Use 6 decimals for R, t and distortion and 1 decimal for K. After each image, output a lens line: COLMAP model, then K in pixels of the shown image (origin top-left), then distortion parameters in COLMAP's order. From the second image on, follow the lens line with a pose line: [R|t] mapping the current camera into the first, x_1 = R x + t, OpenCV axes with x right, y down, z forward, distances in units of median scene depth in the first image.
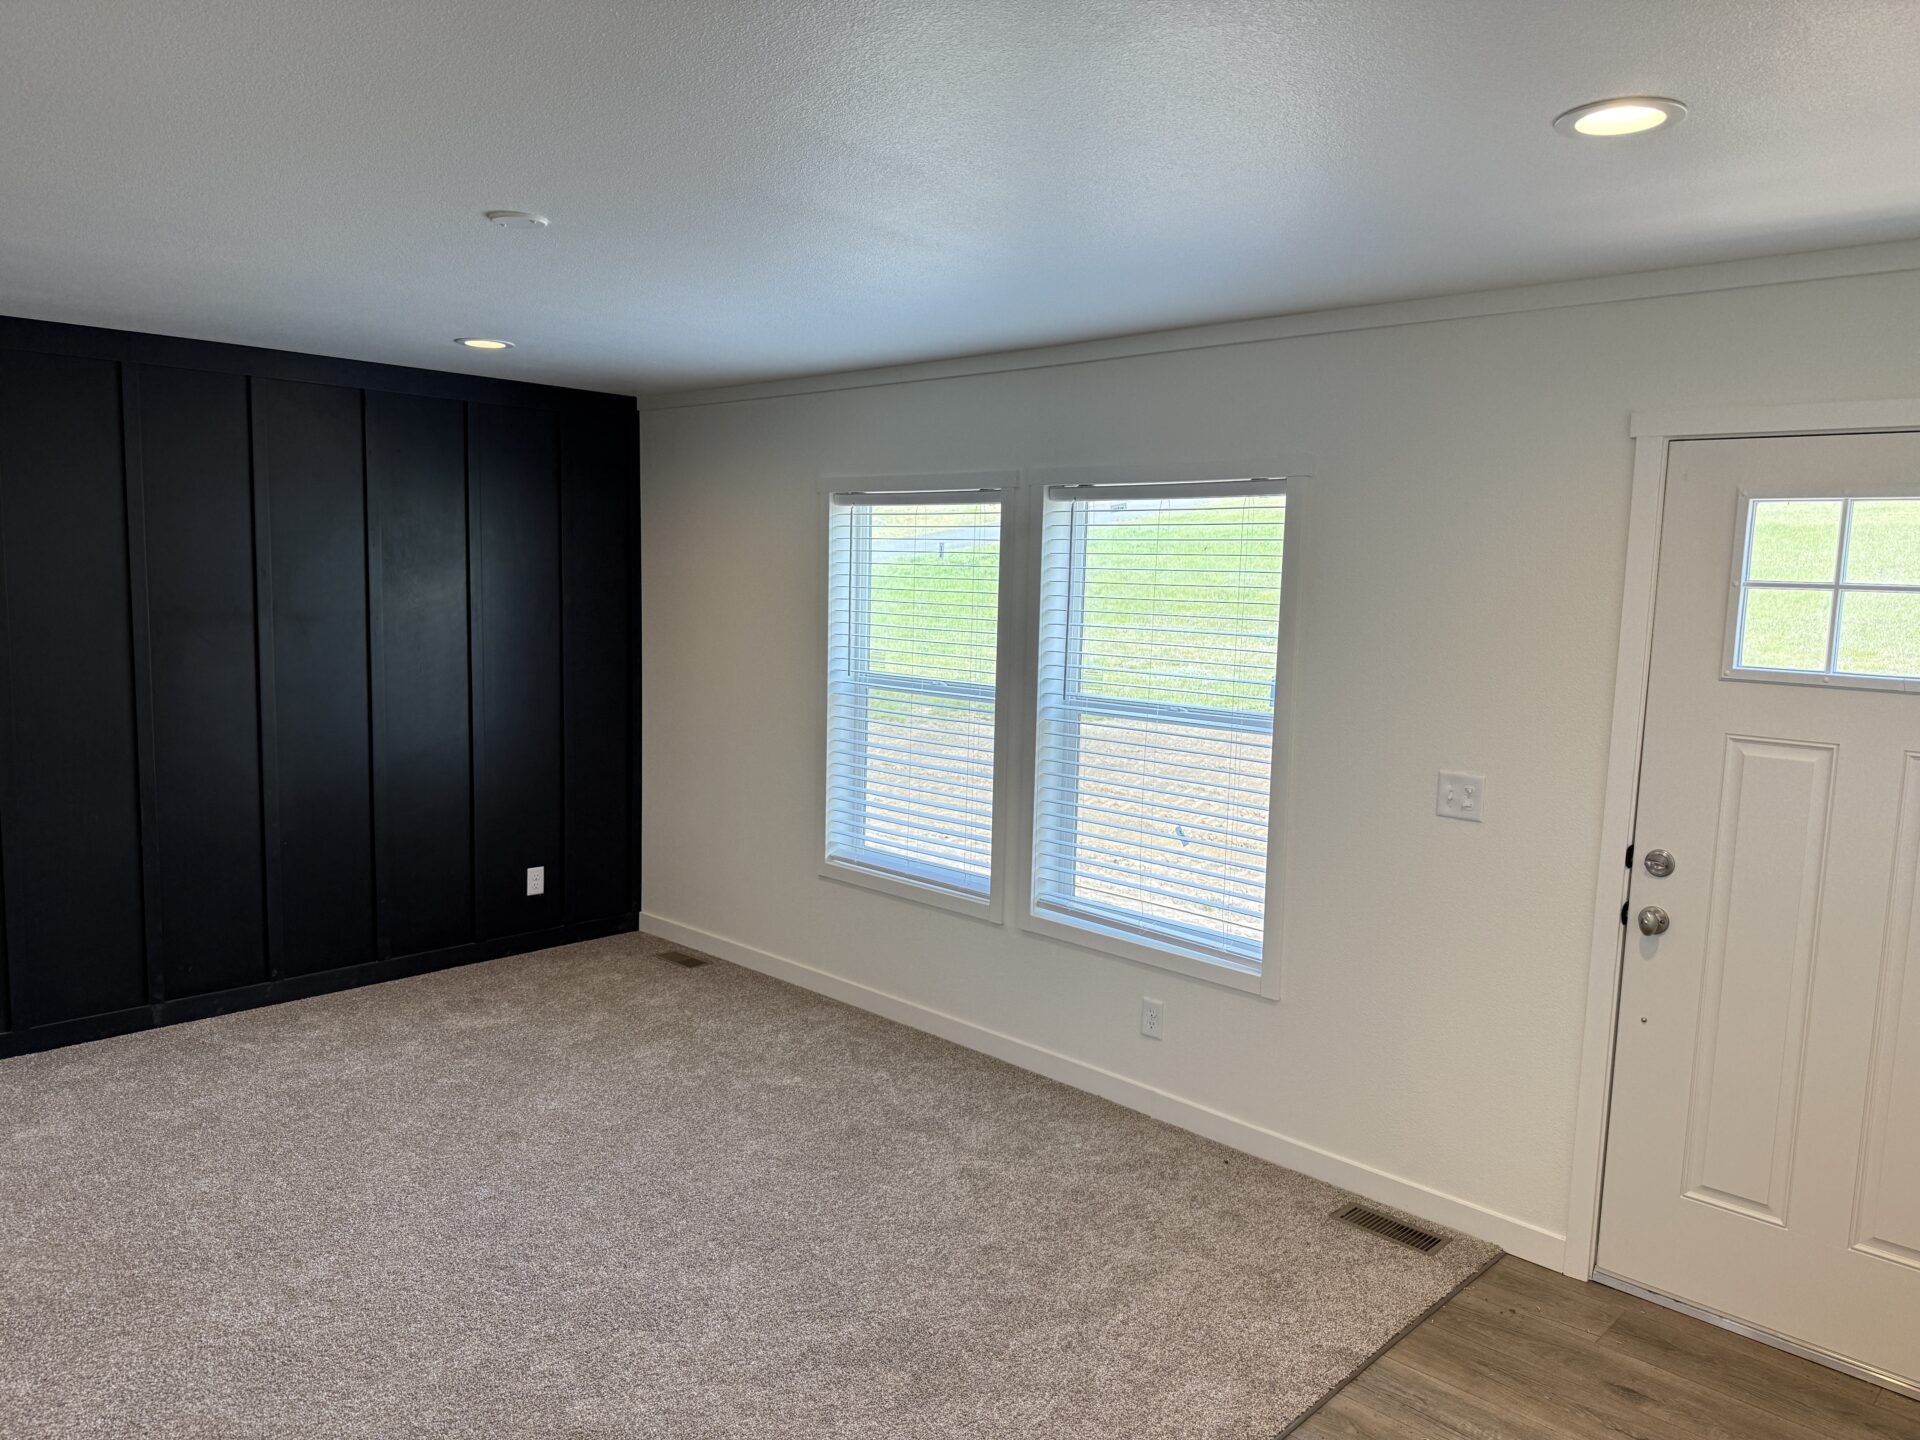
lens RADIAL K [[1365.5, 0, 952.7], [0, 1365.5, 725.8], [0, 0, 1]] dist [0.058786, -0.053736]
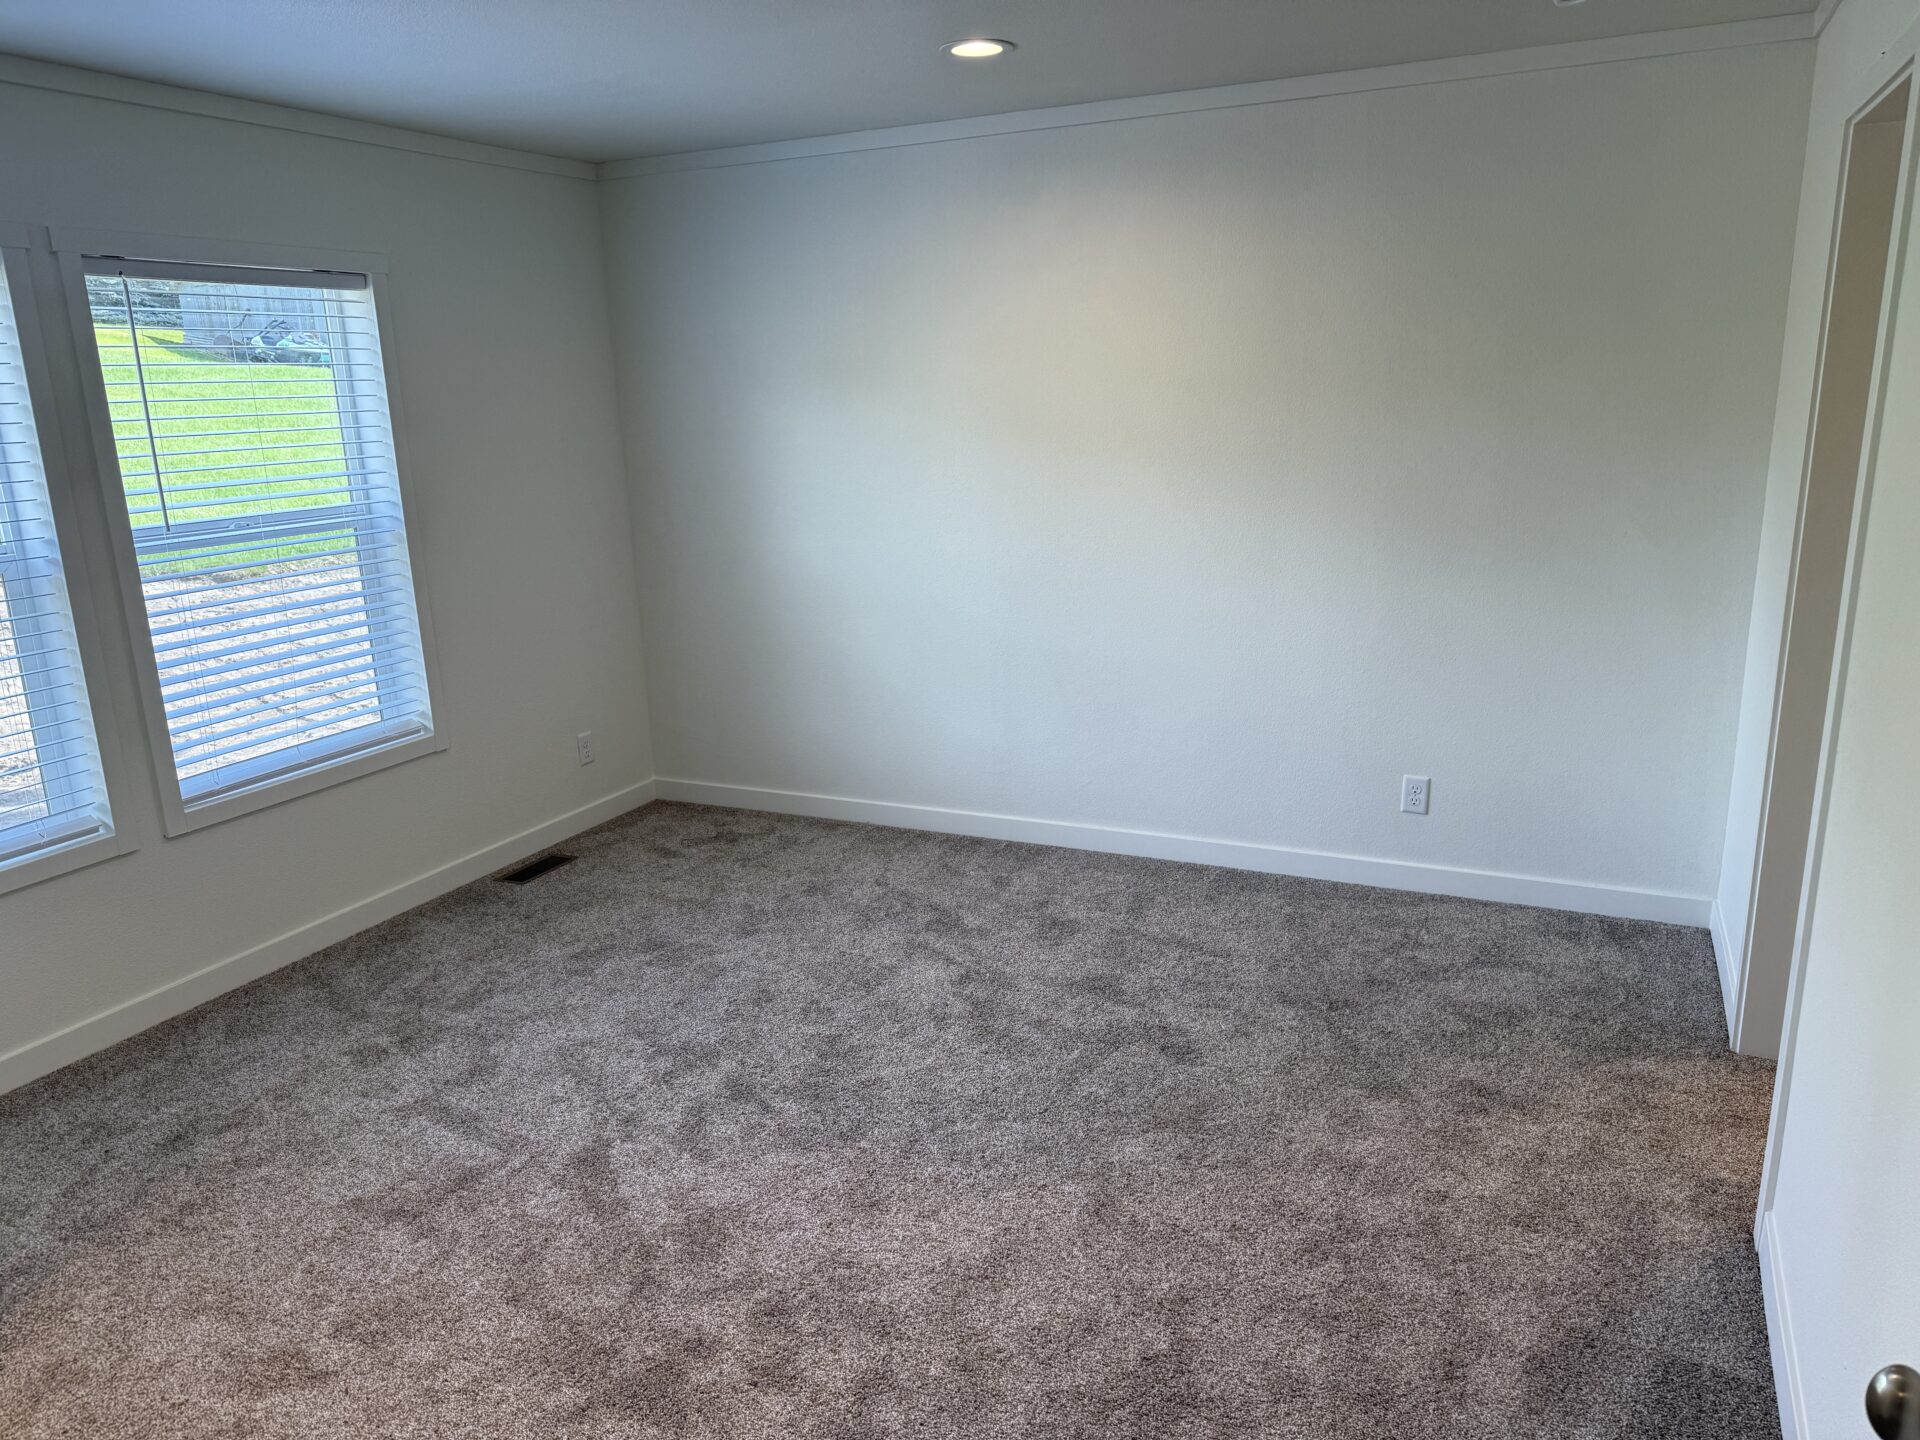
lens RADIAL K [[1365.5, 0, 952.0], [0, 1365.5, 718.6], [0, 0, 1]] dist [0.058786, -0.053736]
pose [[-0.311054, -0.259316, 0.914331, -0.760419], [0.113946, 0.944941, 0.306761, -0.103138], [-0.943537, 0.199603, -0.264379, 0.733021]]
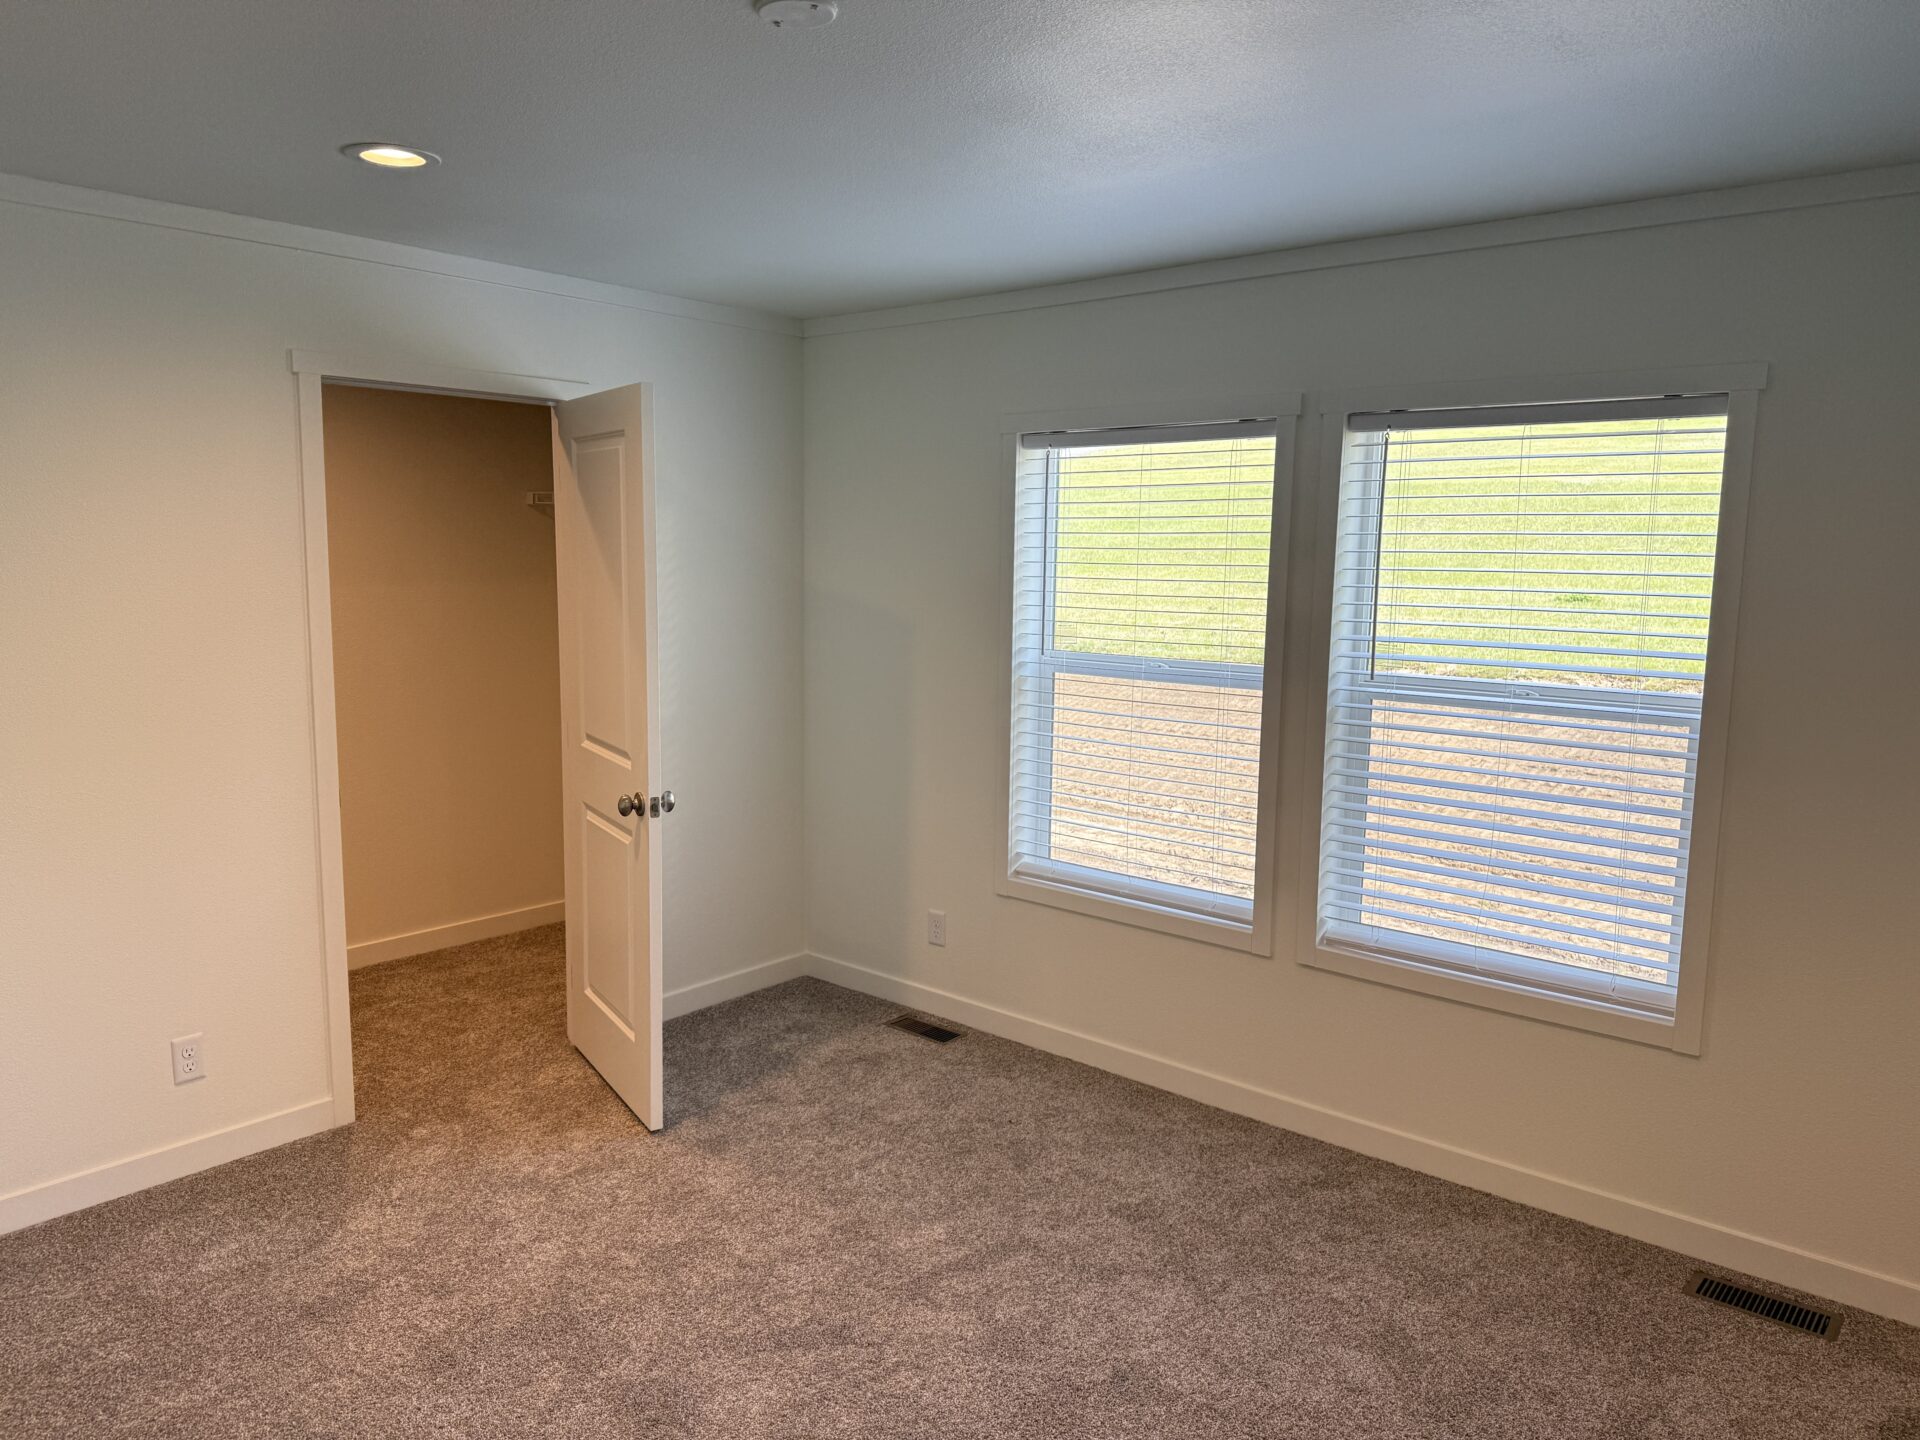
lens RADIAL K [[1365.5, 0, 951.0], [0, 1365.5, 704.6], [0, 0, 1]] dist [0.058786, -0.053736]
pose [[0.997753, -0.033031, 0.058299, -0.181565], [0.031894, 0.999285, 0.020326, -0.025399], [-0.058929, -0.018421, 0.998092, 0.180944]]
